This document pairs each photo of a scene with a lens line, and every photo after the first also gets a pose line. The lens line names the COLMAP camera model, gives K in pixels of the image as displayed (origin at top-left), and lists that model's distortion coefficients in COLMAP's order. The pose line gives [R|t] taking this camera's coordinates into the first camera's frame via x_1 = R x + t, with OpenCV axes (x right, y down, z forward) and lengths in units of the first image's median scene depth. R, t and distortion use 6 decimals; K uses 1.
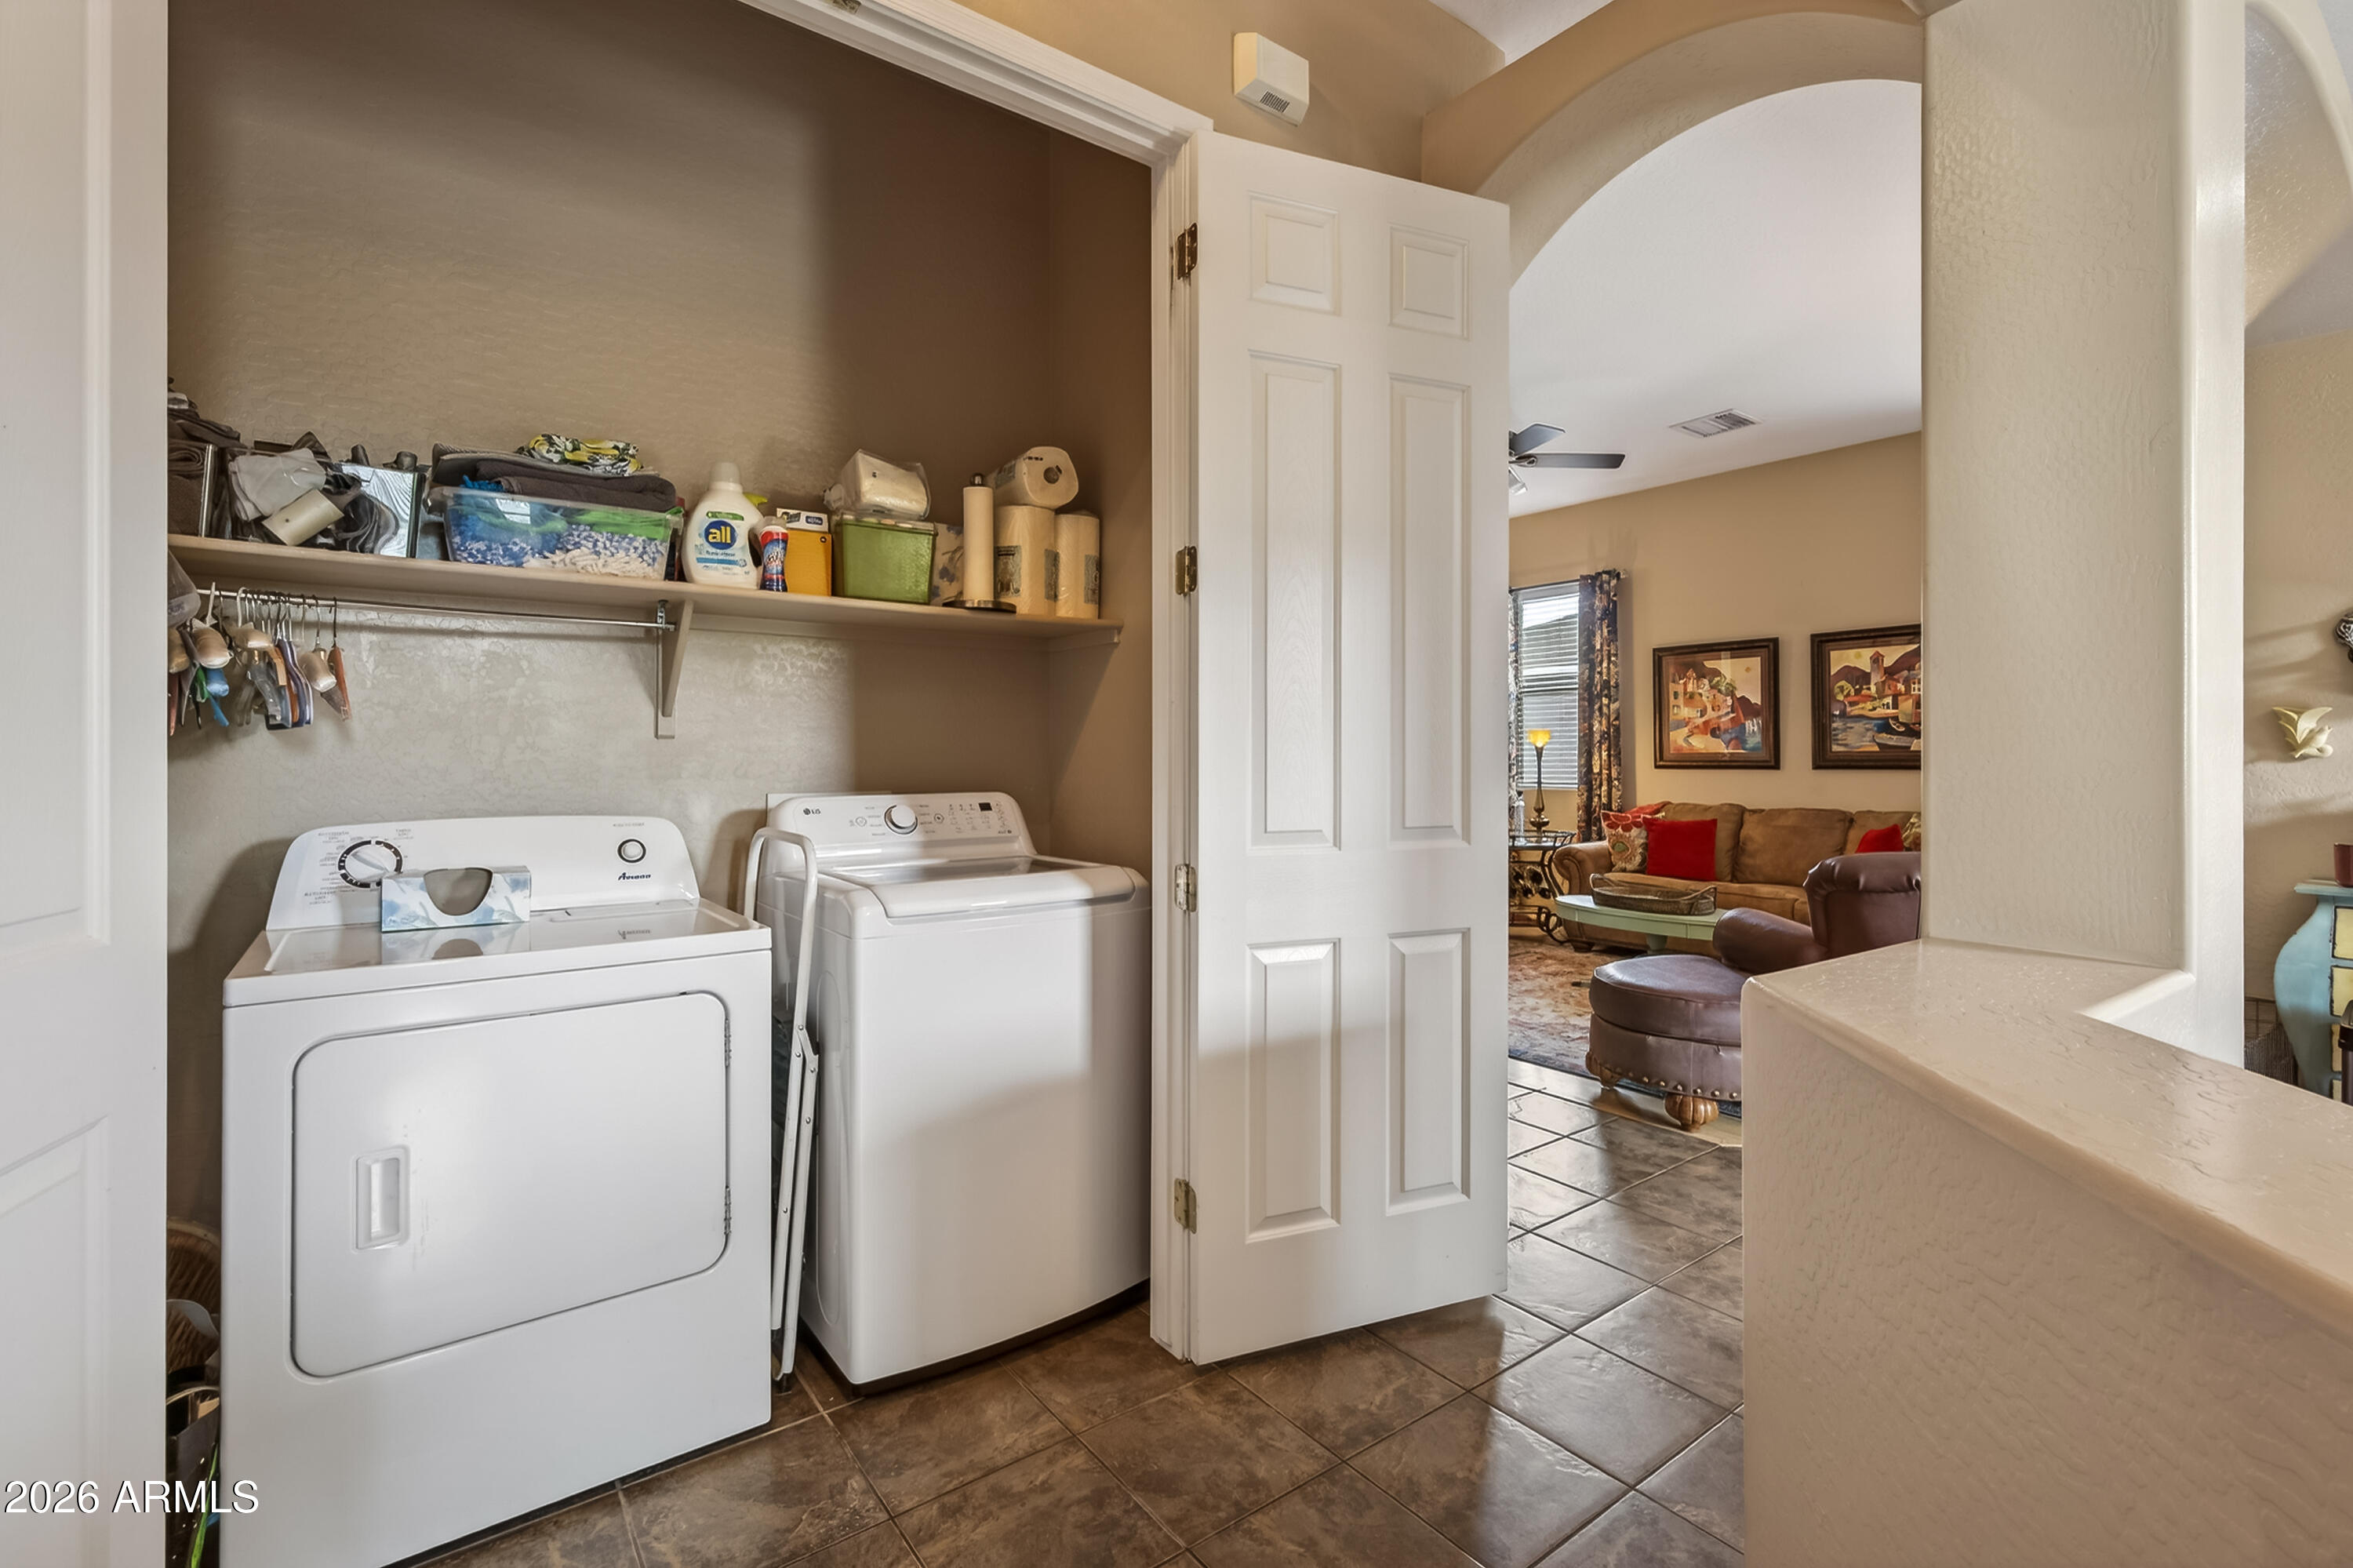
lens RADIAL K [[1047.4, 0, 1191.4], [0, 1047.4, 761.1], [0, 0, 1]] dist [-0.002799, 0.002254]
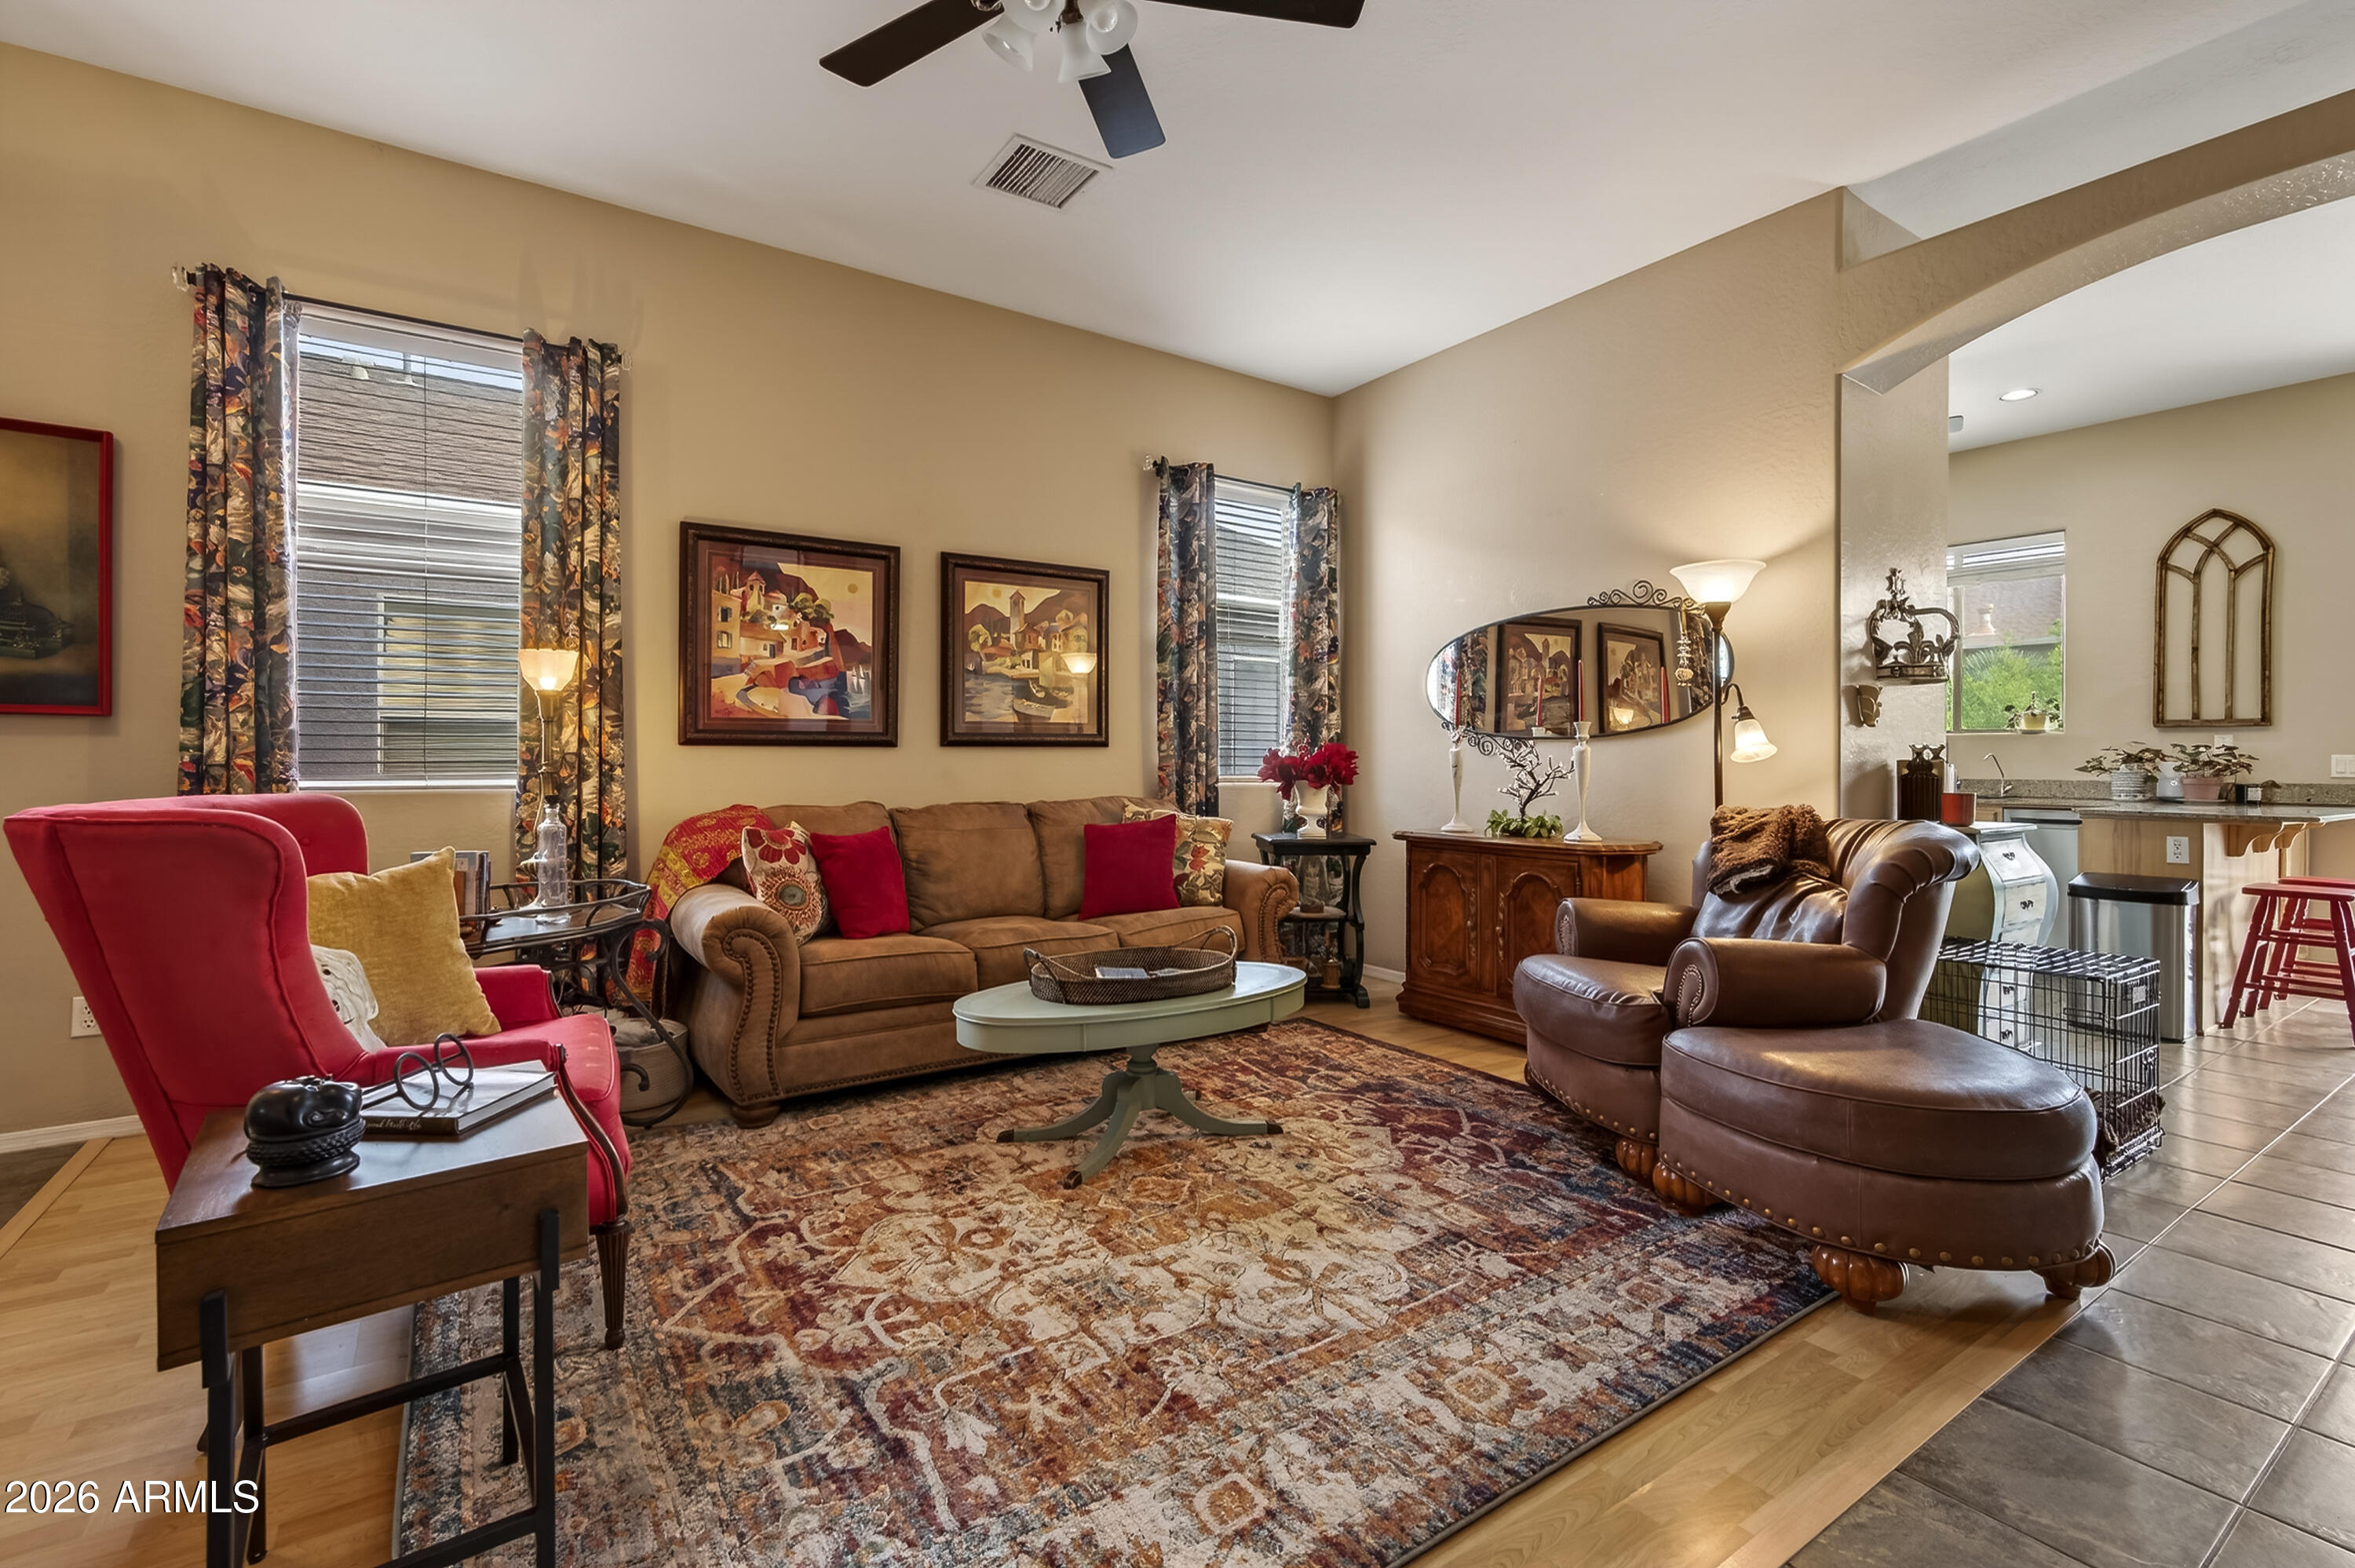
lens RADIAL K [[1048.1, 0, 1187.7], [0, 1048.1, 762.2], [0, 0, 1]] dist [-0.002799, 0.002254]
pose [[0.048031, -0.006118, 0.998827, -0.091526], [-0.001780, 0.999979, 0.006211, 0.013340], [-0.998844, -0.002076, 0.048019, 0.771705]]
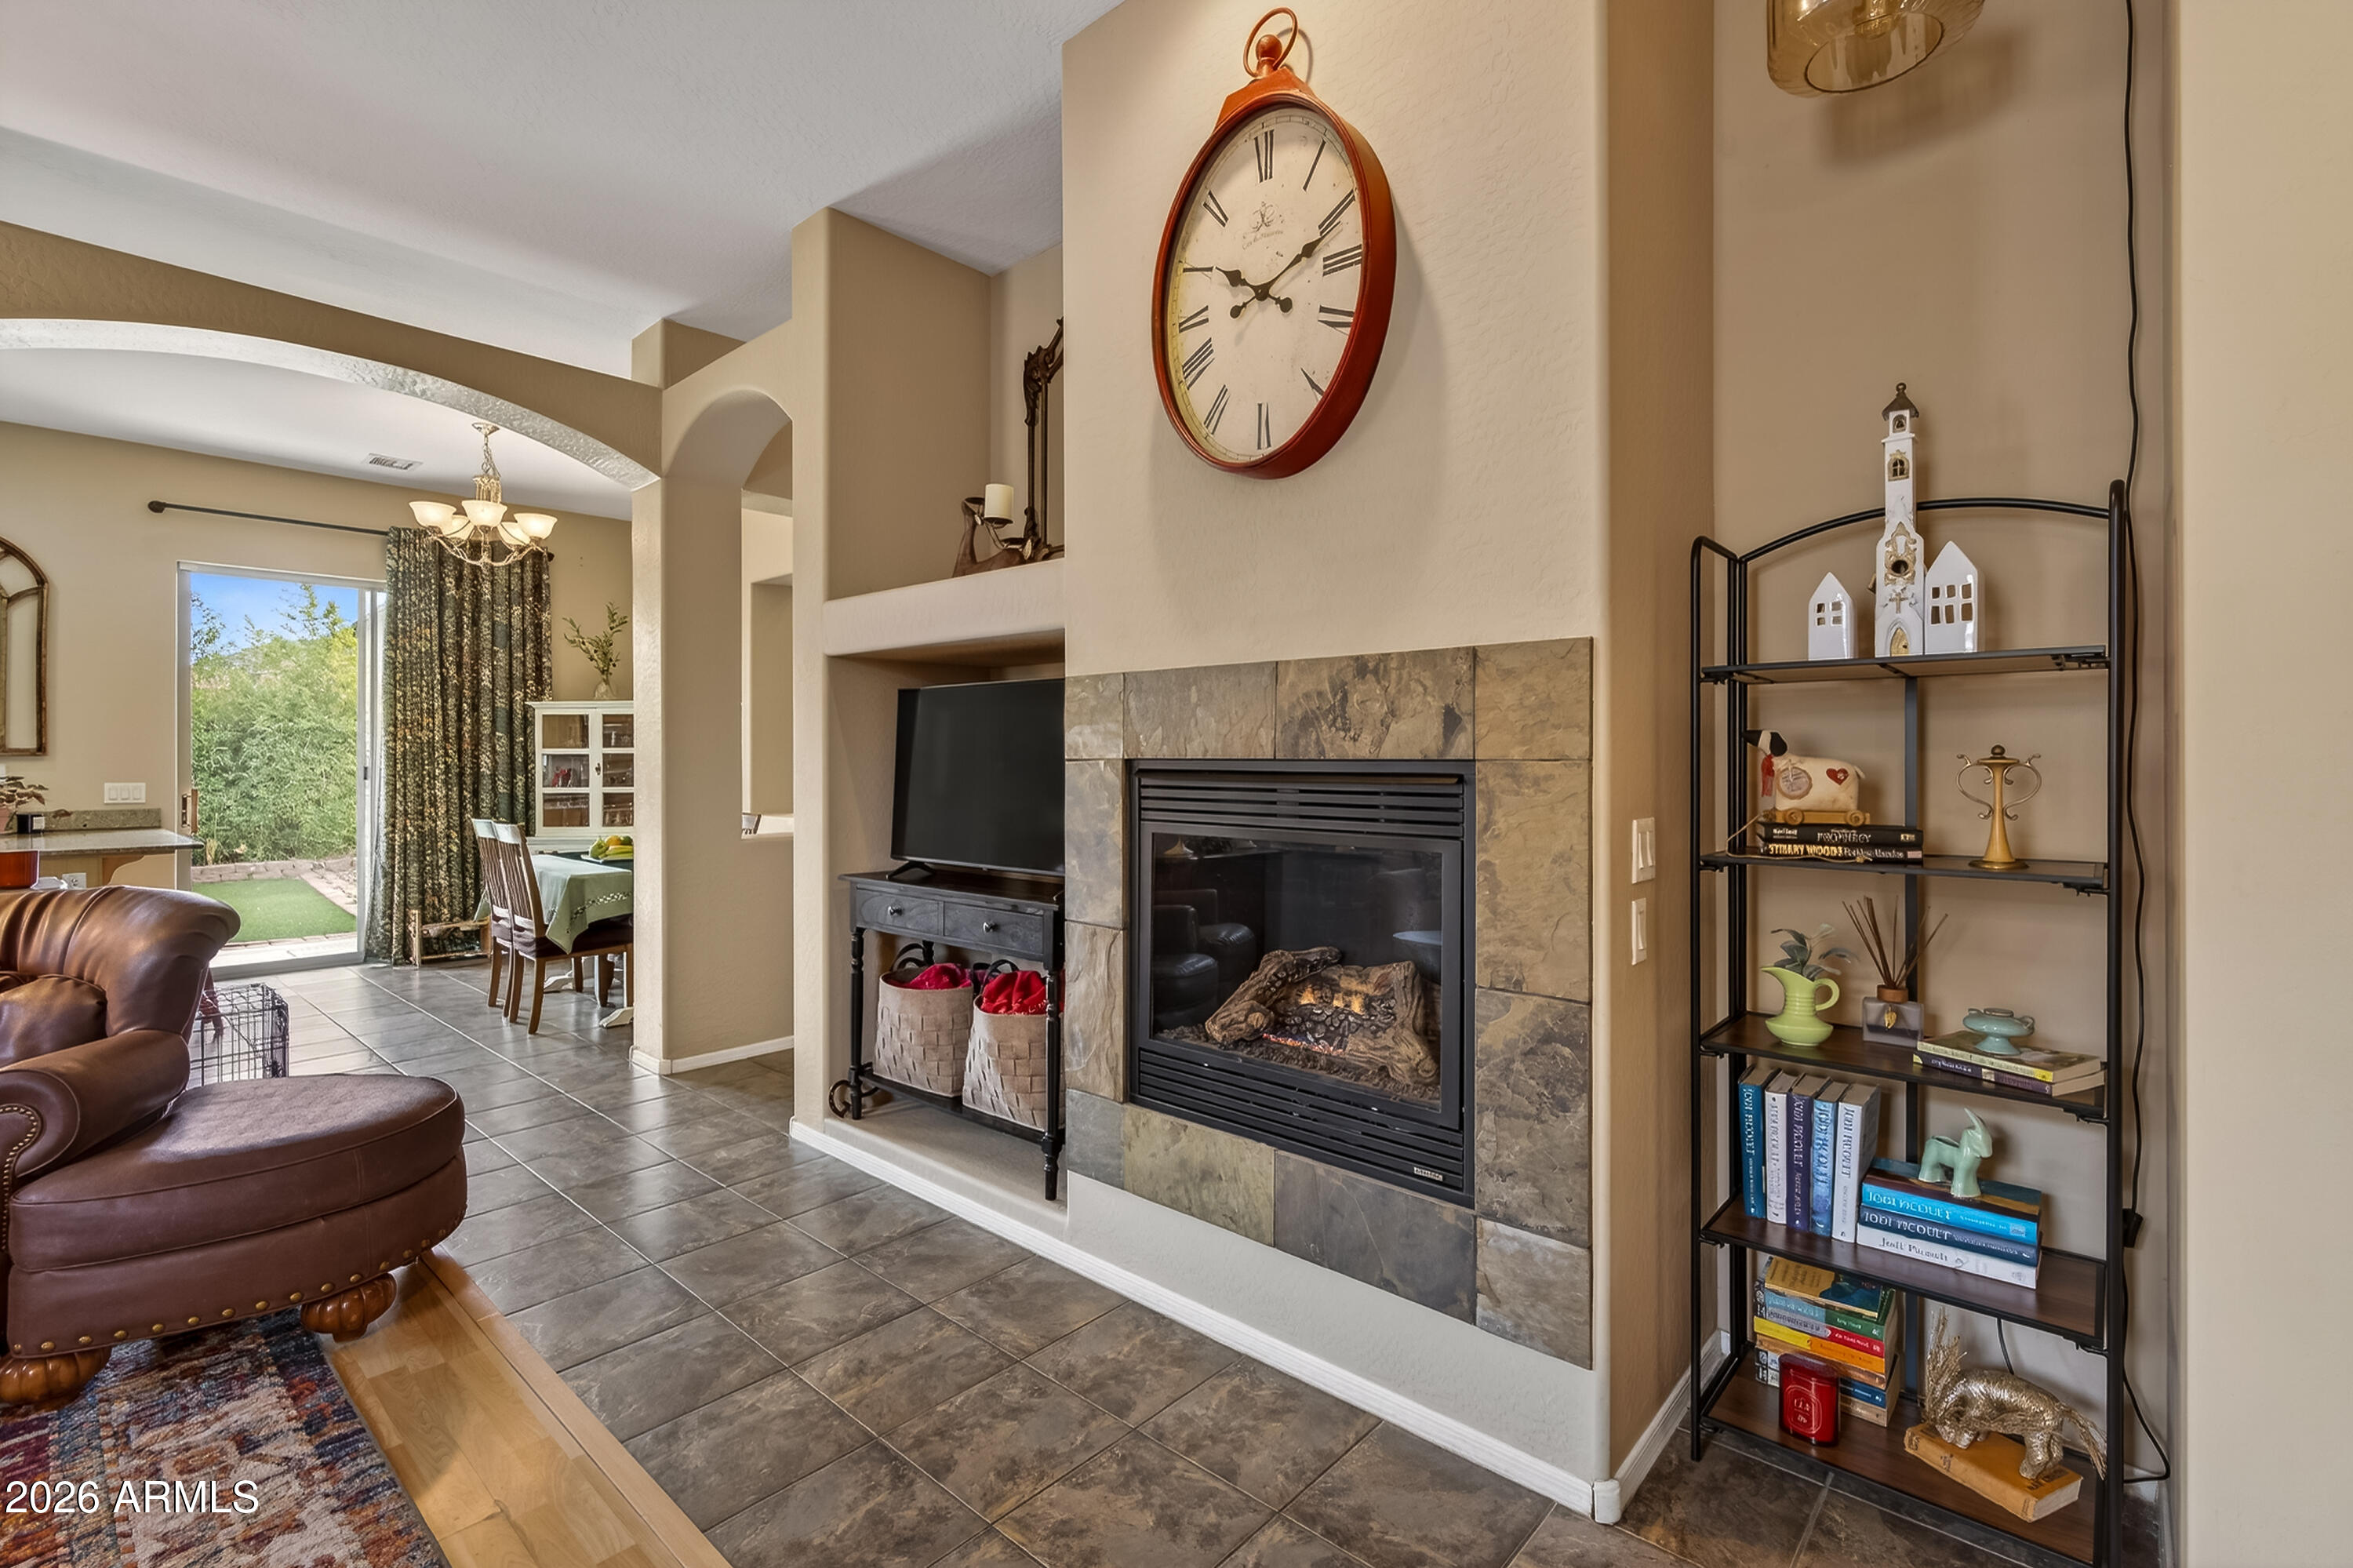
lens RADIAL K [[1047.4, 0, 1200.2], [0, 1047.4, 765.8], [0, 0, 1]] dist [-0.002799, 0.002254]
pose [[-0.979777, 0.000099, -0.200094, 0.029470], [-0.001411, 0.999972, 0.007403, -0.011006], [0.200089, 0.007536, -0.979749, 0.975763]]
